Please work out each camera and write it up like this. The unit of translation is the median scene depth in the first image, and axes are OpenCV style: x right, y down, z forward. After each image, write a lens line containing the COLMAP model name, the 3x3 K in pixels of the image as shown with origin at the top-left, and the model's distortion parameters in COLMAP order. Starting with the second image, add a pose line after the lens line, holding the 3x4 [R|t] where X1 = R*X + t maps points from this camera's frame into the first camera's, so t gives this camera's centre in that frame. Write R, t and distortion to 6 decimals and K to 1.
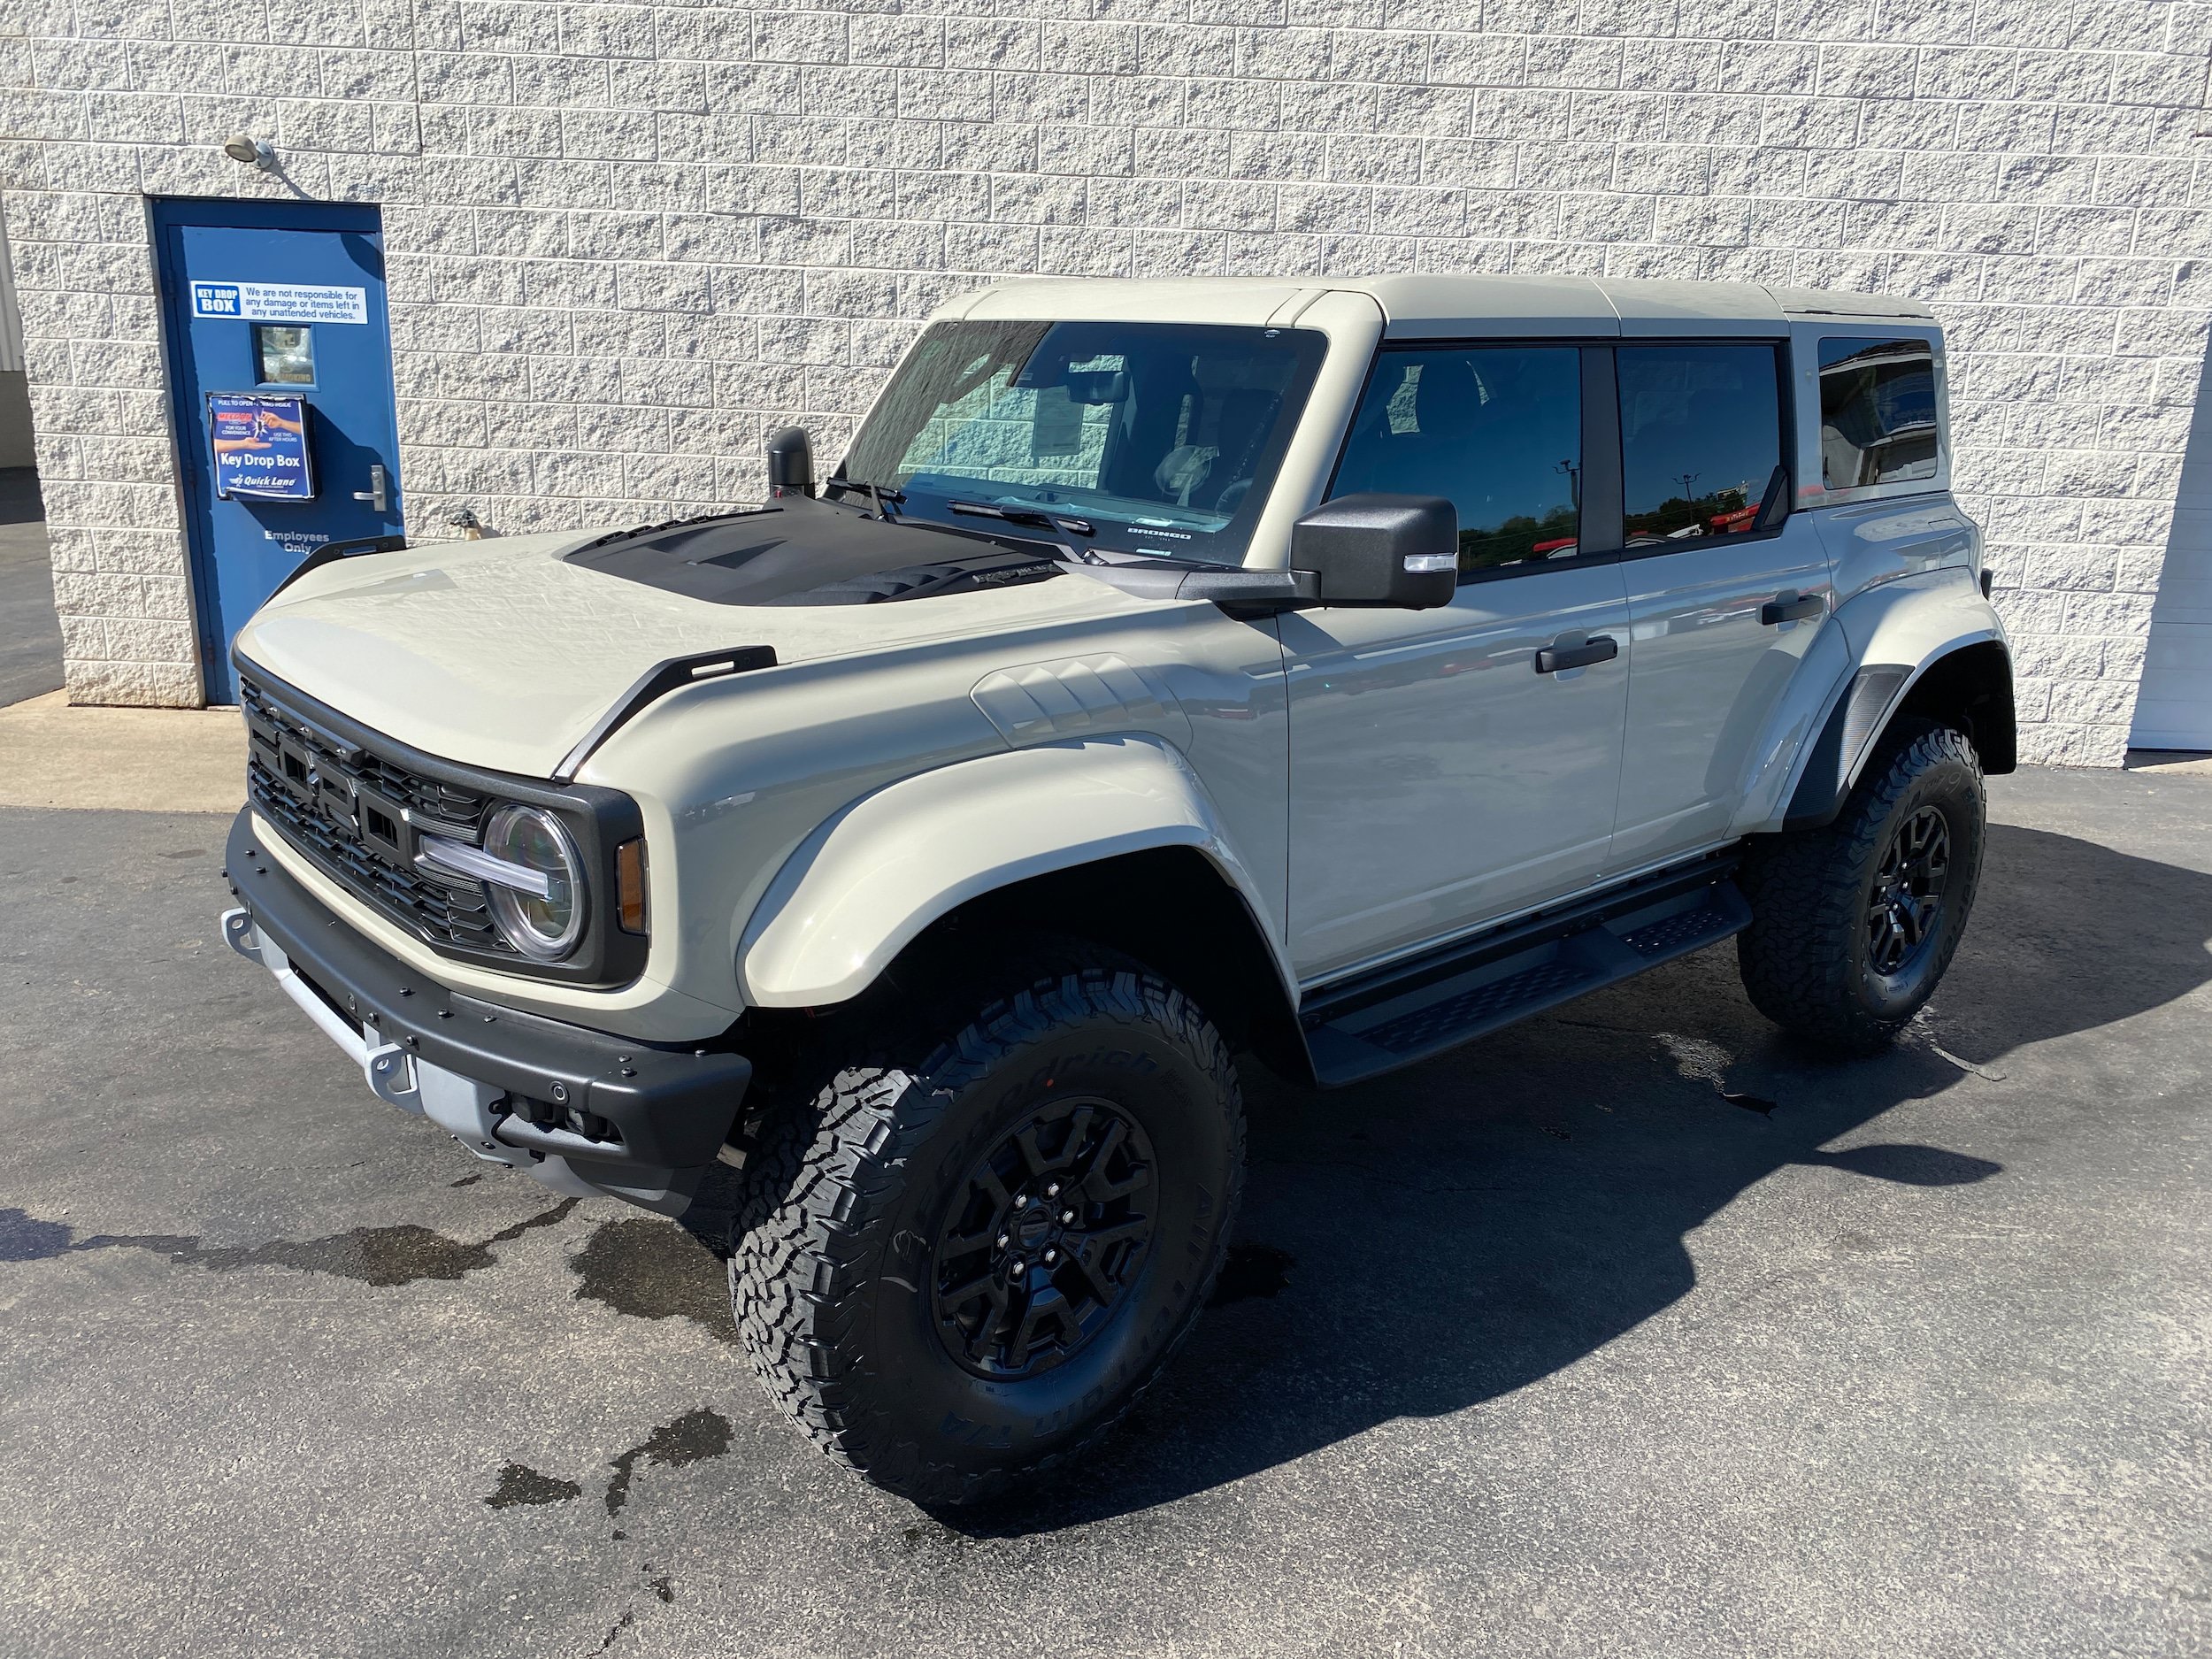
lens RADIAL K [[1697.5, 0, 1073.3], [0, 1697.5, 797.8], [0, 0, 1]] dist [0.011928, -0.004902]
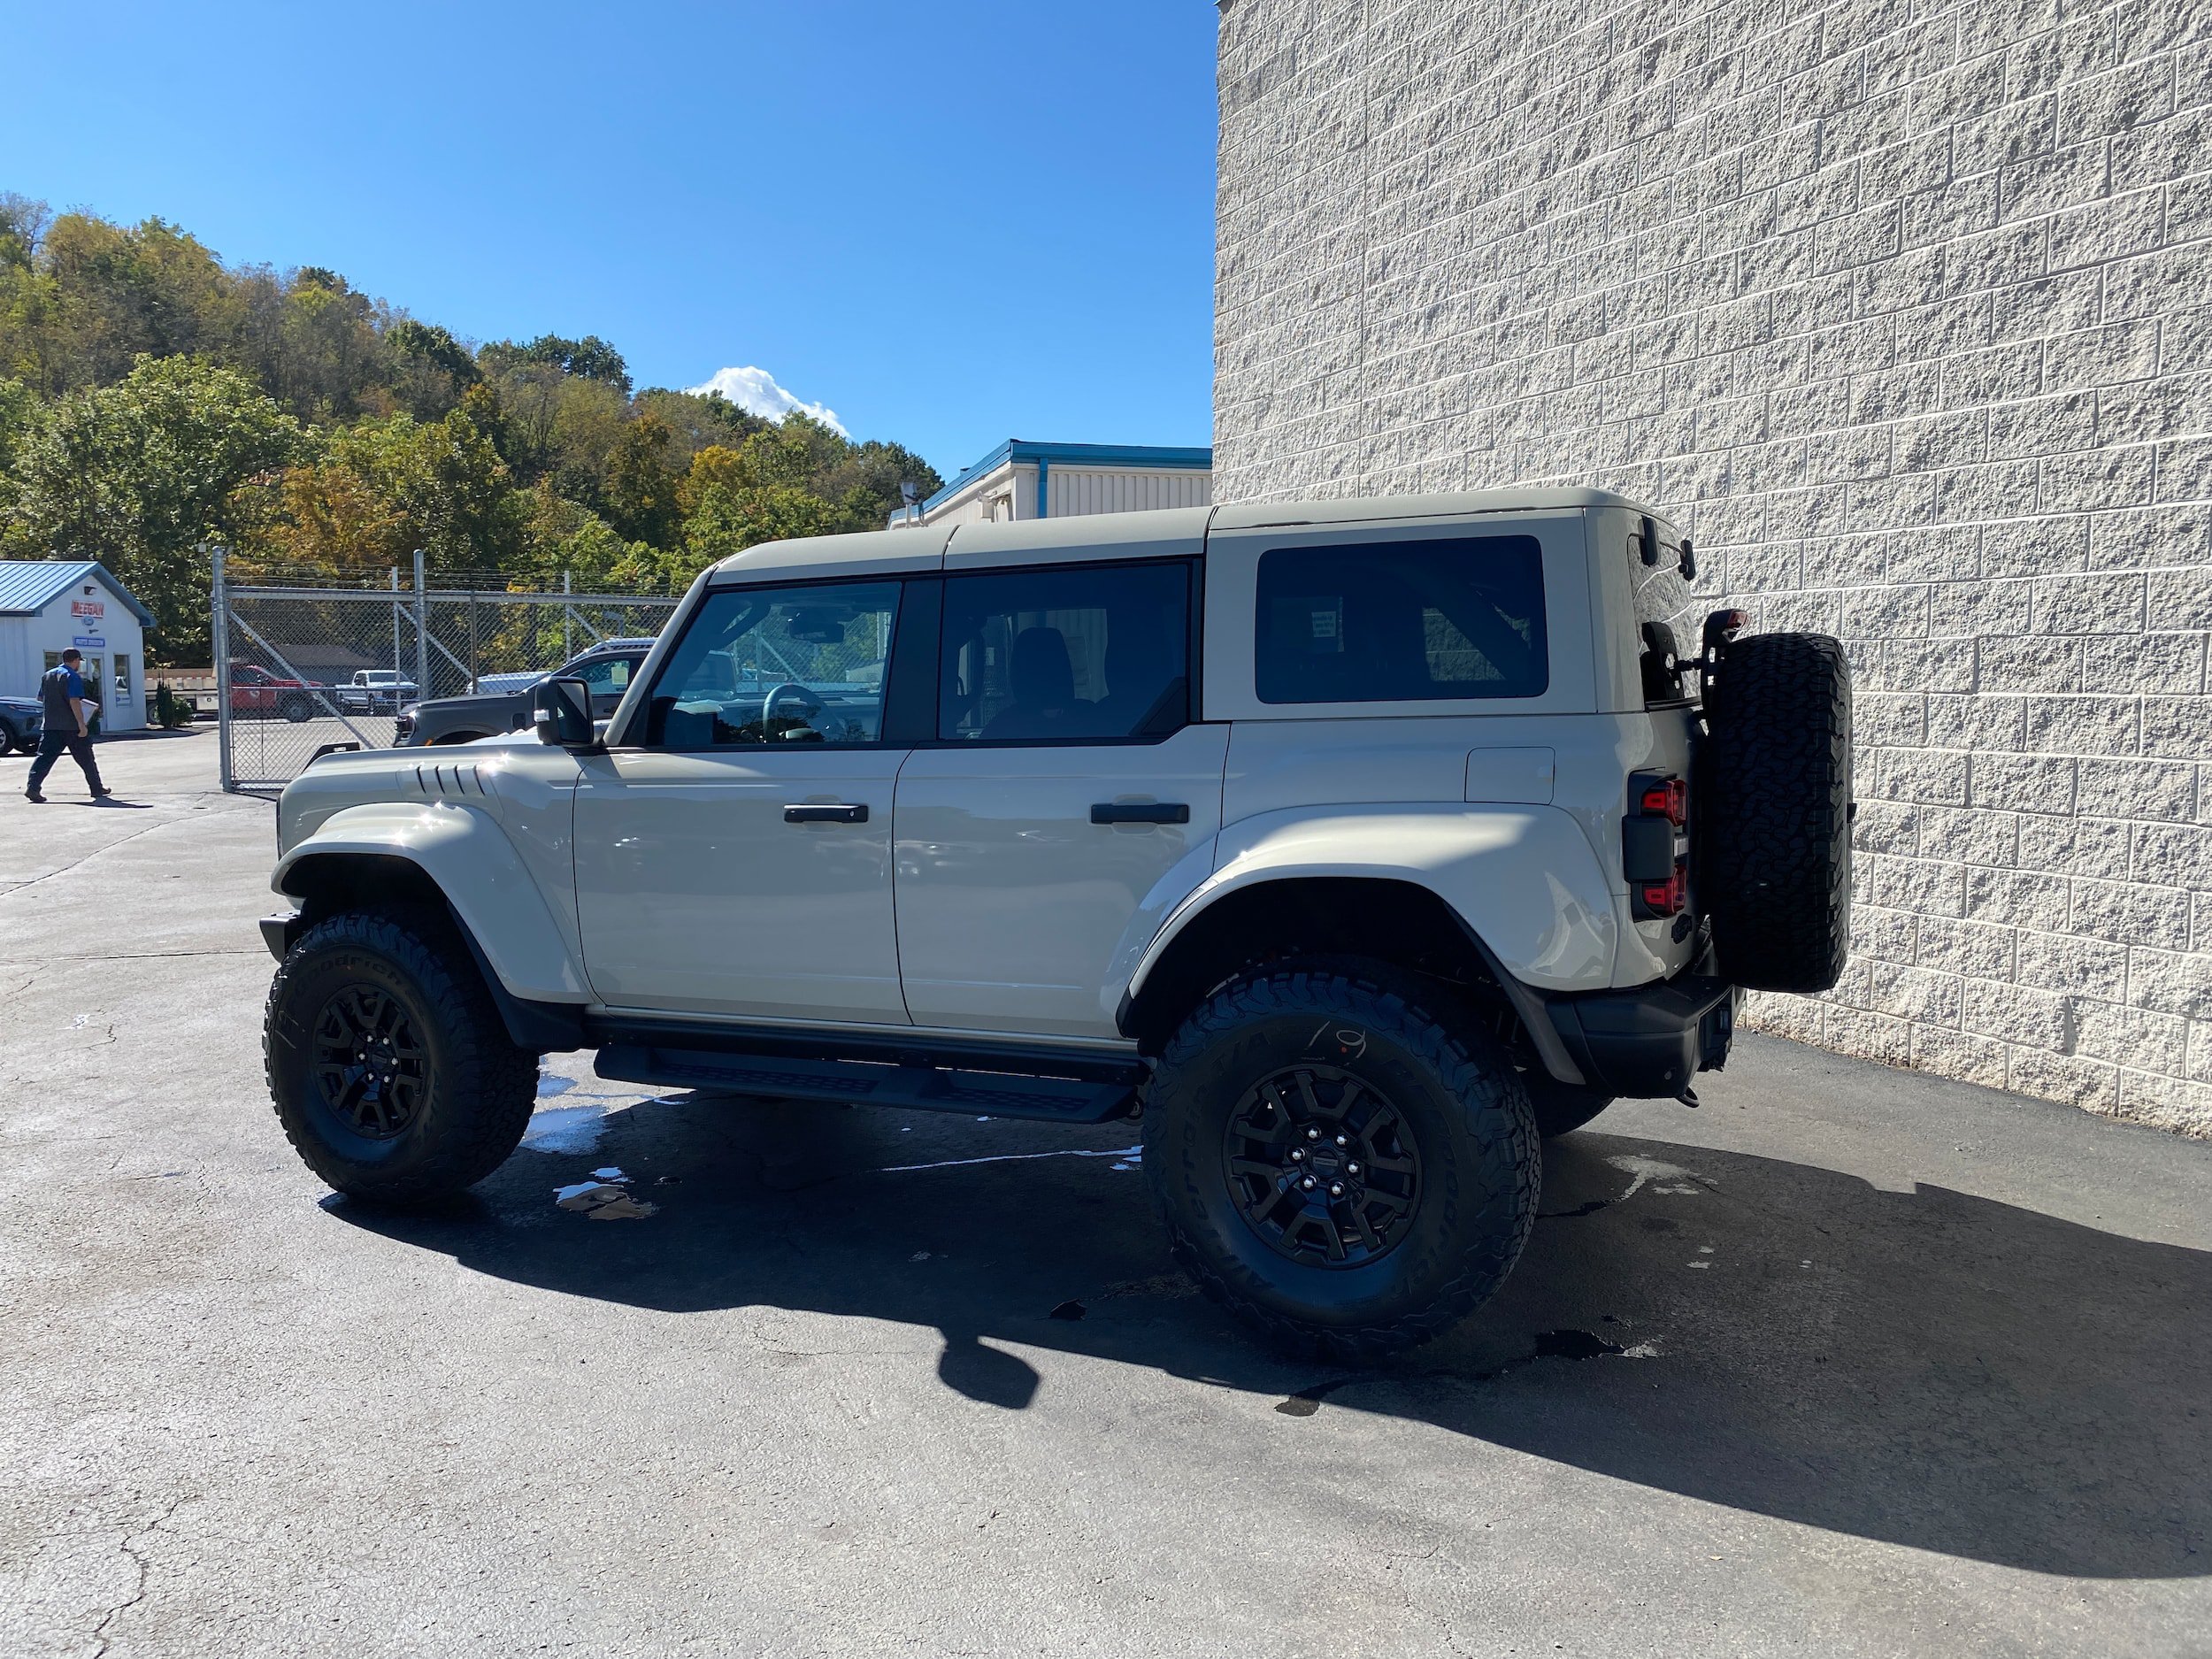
lens RADIAL K [[1696.2, 0, 1098.5], [0, 1696.2, 783.6], [0, 0, 1]] dist [0.028203, -0.016830]
pose [[0.417916, 0.026155, -0.908109, 0.758367], [-0.215935, 0.973799, -0.071328, -0.028940], [0.882450, 0.225902, 0.412614, 0.319825]]
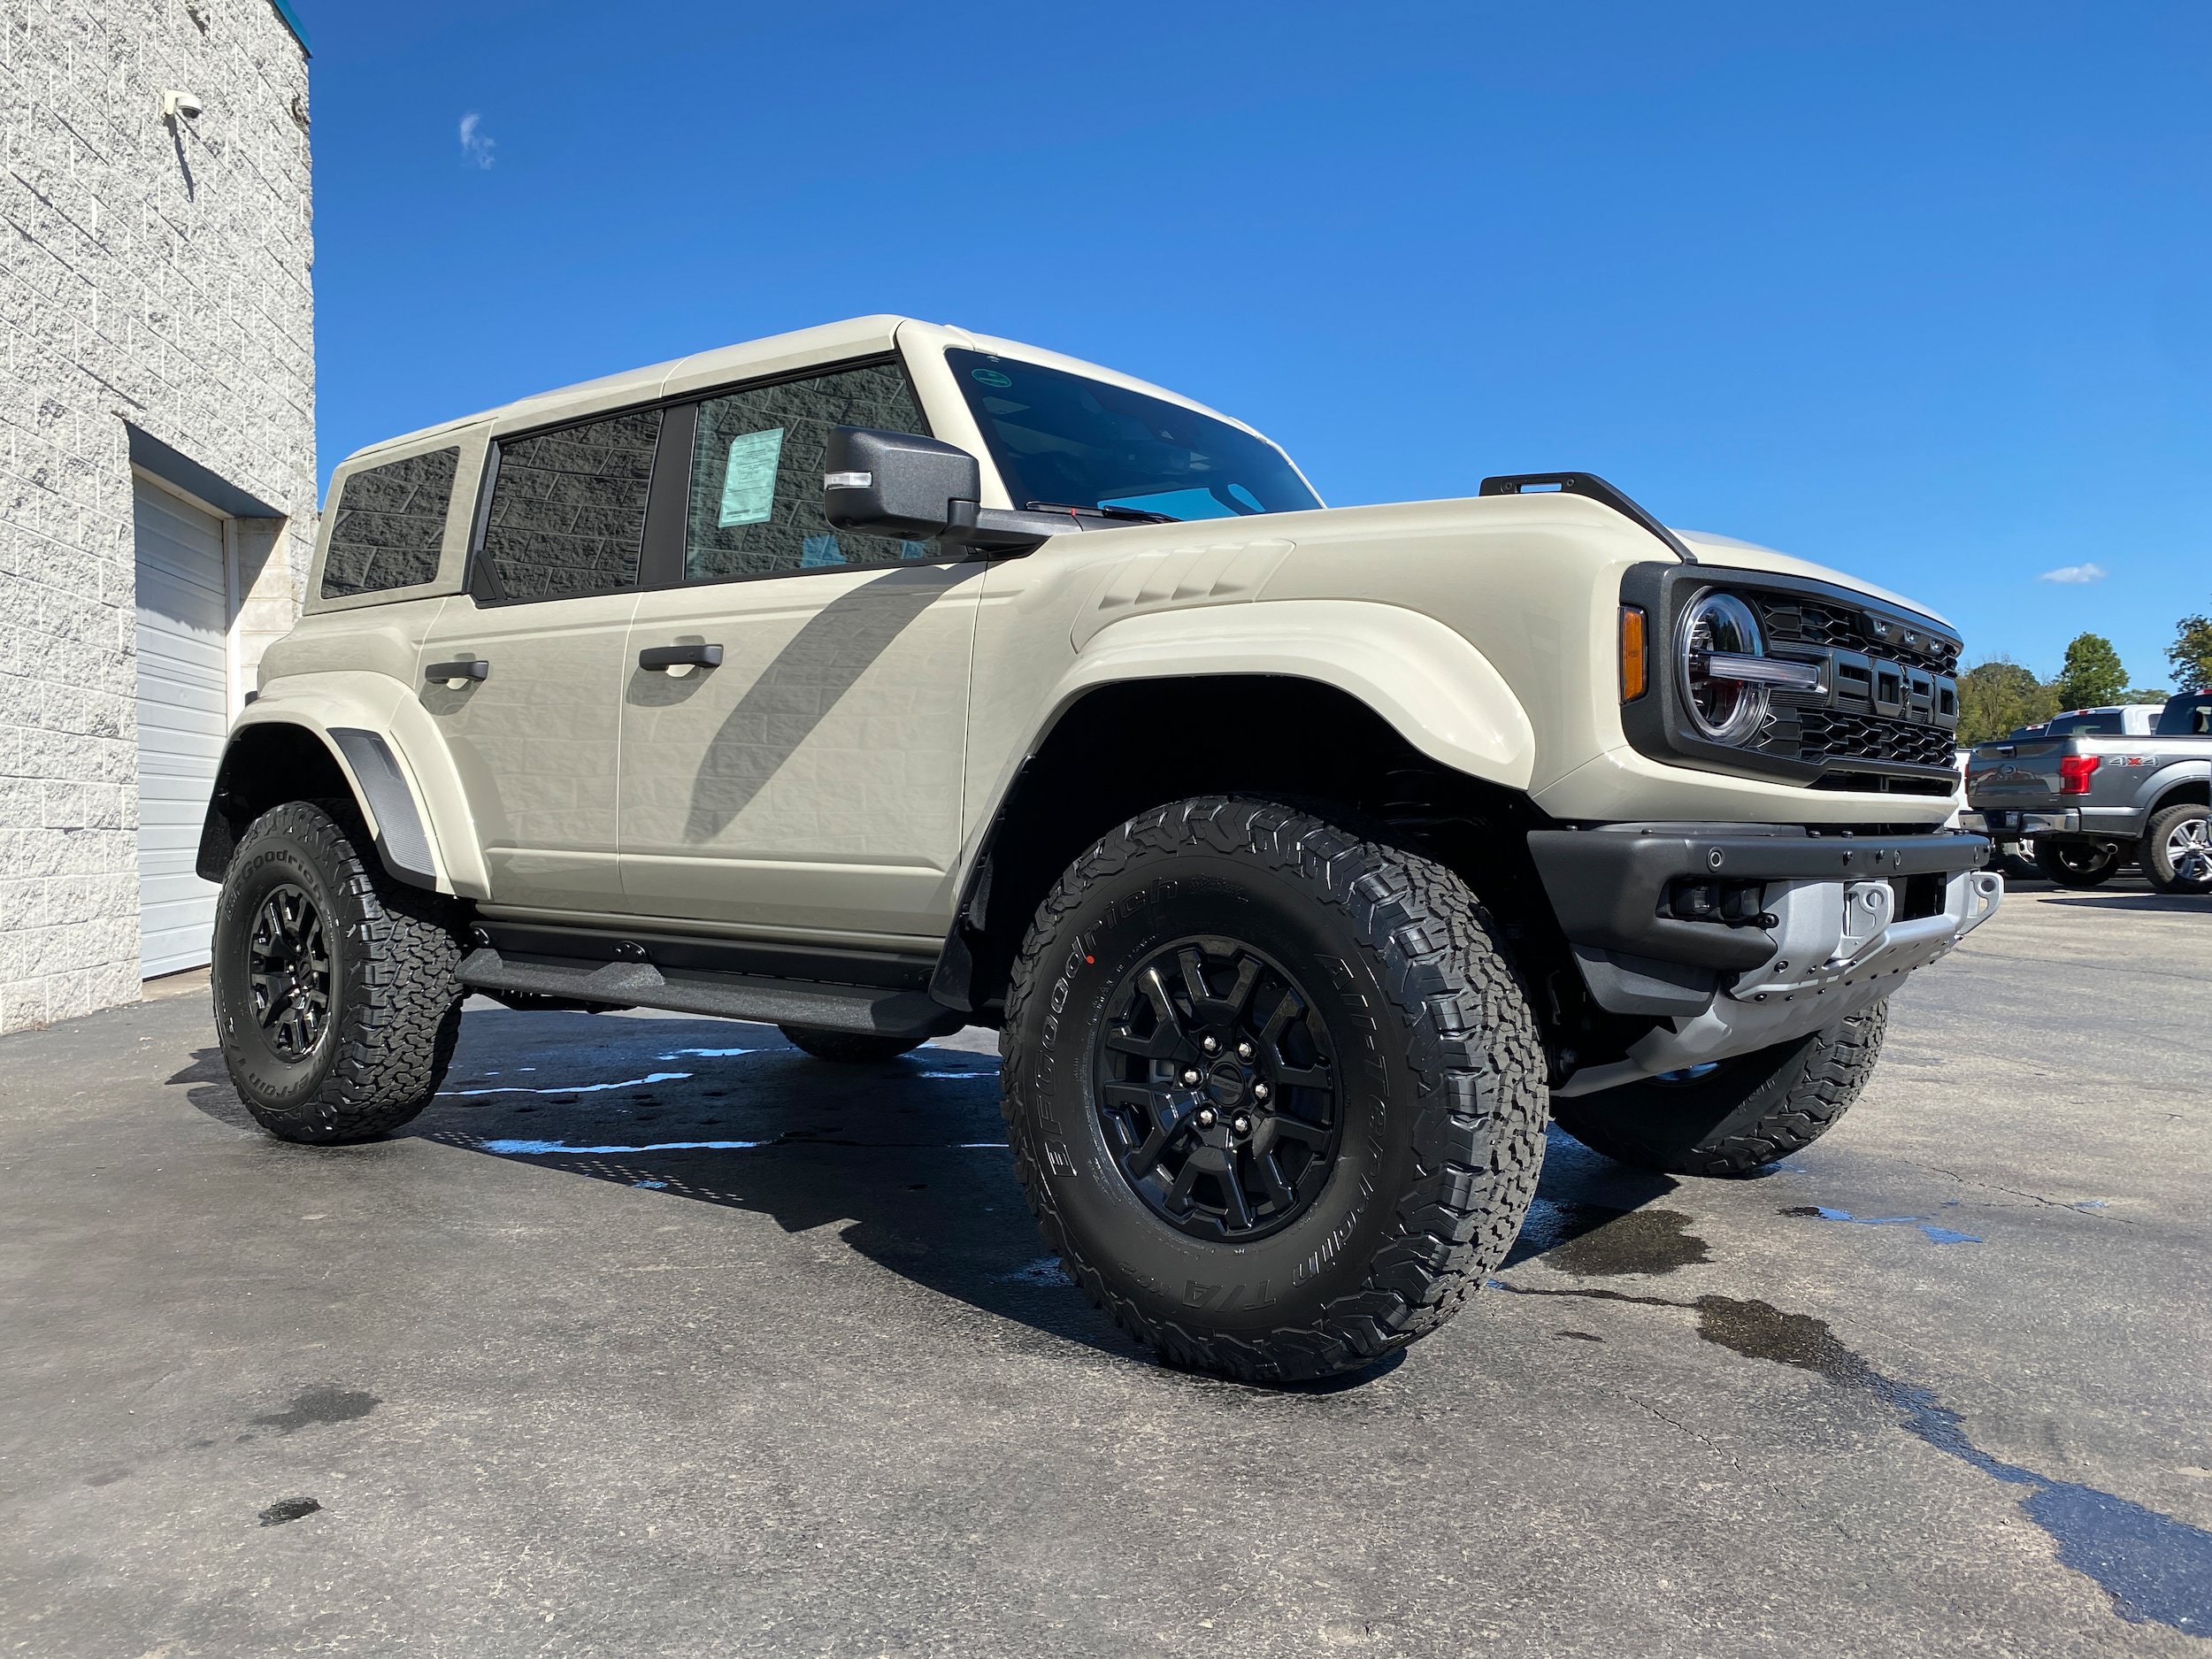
lens RADIAL K [[1690.4, 0, 1144.7], [0, 1690.4, 781.7], [0, 0, 1]] dist [0.005544, 0.005248]
pose [[-0.206648, -0.001857, 0.978414, -0.536731], [0.256090, 0.965034, 0.055920, -0.051704], [-0.944306, 0.262117, -0.198947, 0.650797]]
